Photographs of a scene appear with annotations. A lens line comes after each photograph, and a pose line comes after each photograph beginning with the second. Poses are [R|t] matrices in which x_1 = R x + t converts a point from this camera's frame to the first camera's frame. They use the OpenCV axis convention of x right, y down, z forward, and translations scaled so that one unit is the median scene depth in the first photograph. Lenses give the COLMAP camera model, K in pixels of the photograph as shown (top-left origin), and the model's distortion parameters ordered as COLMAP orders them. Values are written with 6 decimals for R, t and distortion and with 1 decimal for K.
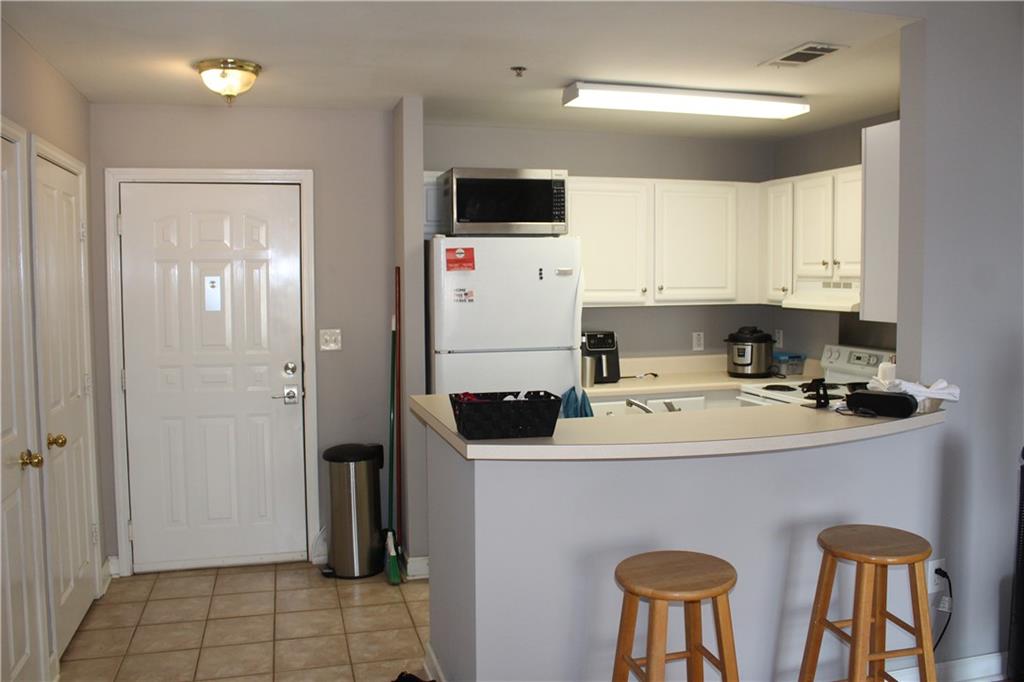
lens RADIAL K [[858.2, 0, 515.5], [0, 858.2, 337.6], [0, 0, 1]] dist [-0.116401, 0.032630]
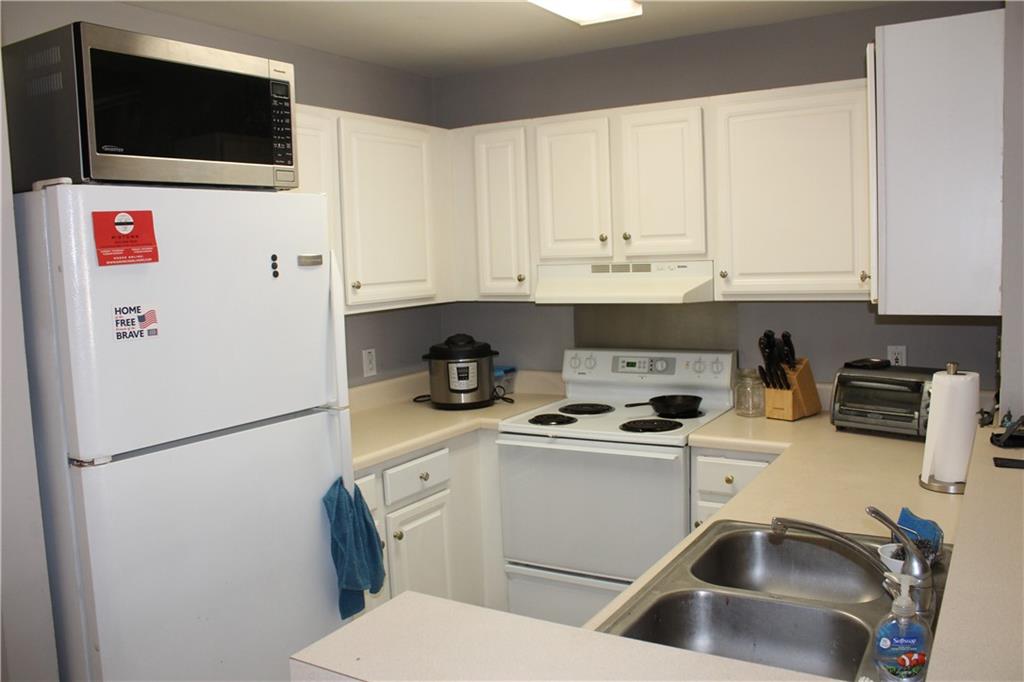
lens RADIAL K [[858.2, 0, 508.2], [0, 858.2, 340.0], [0, 0, 1]] dist [-0.116401, 0.032630]
pose [[0.738039, -0.088617, 0.668914, -0.189105], [0.083288, 0.995722, 0.040018, -0.038015], [-0.669599, 0.026178, 0.742262, 0.516697]]
